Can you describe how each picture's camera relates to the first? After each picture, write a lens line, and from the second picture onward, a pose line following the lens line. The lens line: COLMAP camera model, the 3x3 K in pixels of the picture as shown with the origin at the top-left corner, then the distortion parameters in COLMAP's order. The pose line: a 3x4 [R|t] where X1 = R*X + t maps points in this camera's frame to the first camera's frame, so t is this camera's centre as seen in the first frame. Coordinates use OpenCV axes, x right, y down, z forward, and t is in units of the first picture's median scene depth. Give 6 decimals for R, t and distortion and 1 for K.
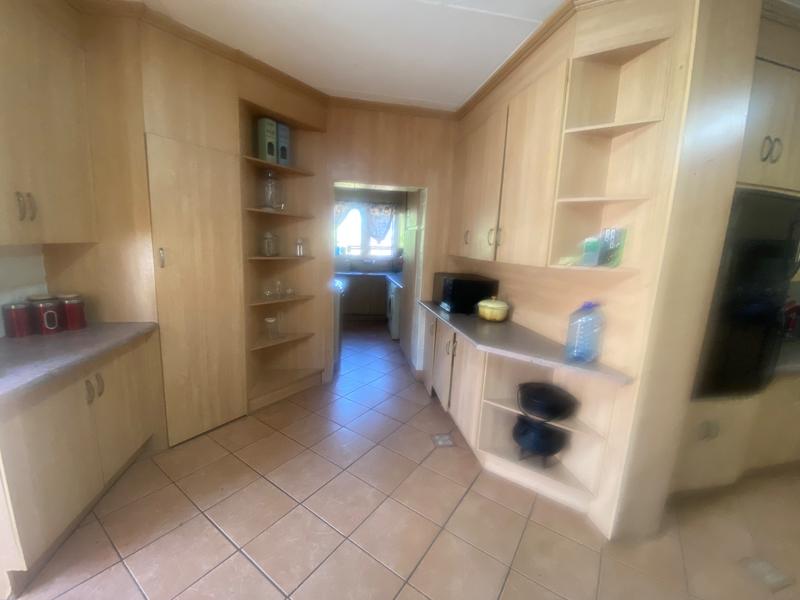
lens RADIAL K [[321.5, 0, 400.0], [0, 321.5, 300.0], [0, 0, 1]] dist [-0.044859, 0.000051]
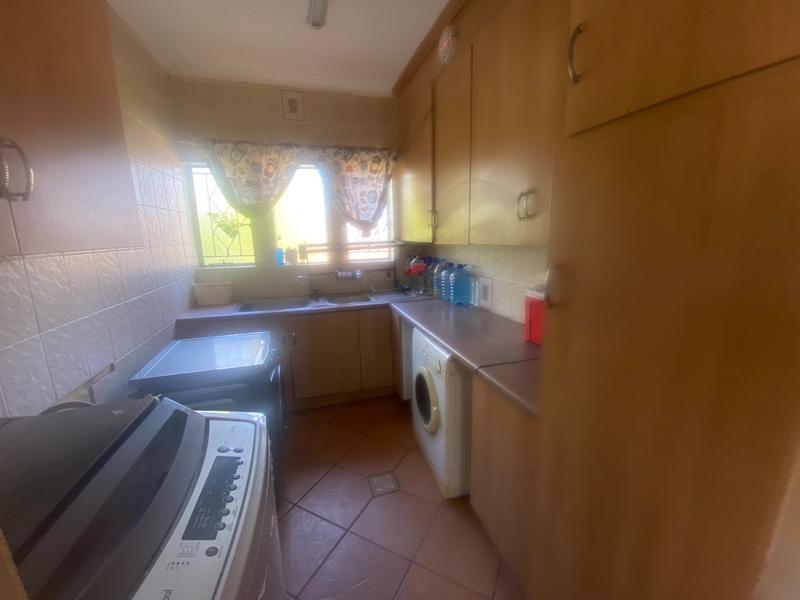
lens RADIAL K [[321.5, 0, 400.0], [0, 321.5, 300.0], [0, 0, 1]] dist [-0.044859, 0.000051]
pose [[0.995839, -0.083840, 0.035715, -0.040753], [0.085471, 0.995236, -0.046898, -0.055929], [-0.031613, 0.049756, 0.998261, 0.543985]]
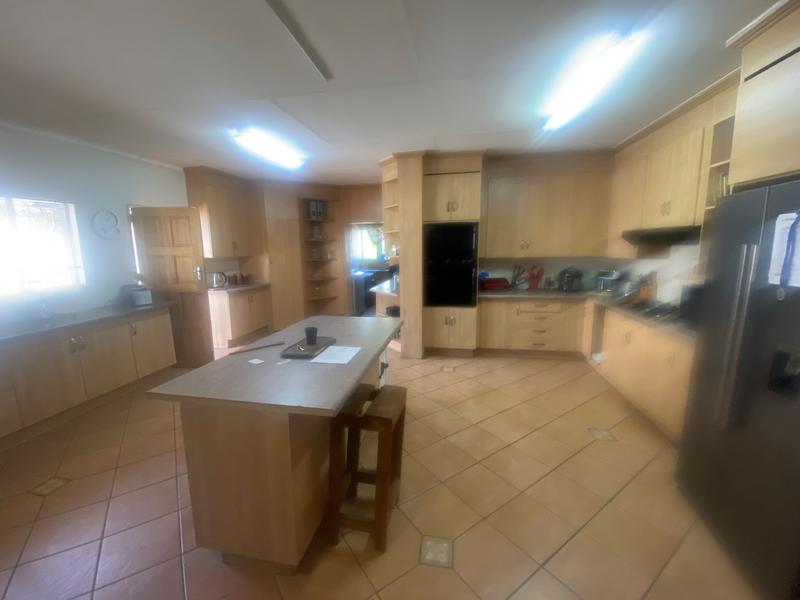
lens RADIAL K [[321.5, 0, 400.0], [0, 321.5, 300.0], [0, 0, 1]] dist [-0.044859, 0.000051]
pose [[0.934393, 0.001544, -0.356241, 0.844435], [-0.007319, 0.999863, -0.014864, 0.157470], [0.356169, 0.016496, 0.934276, -0.797732]]
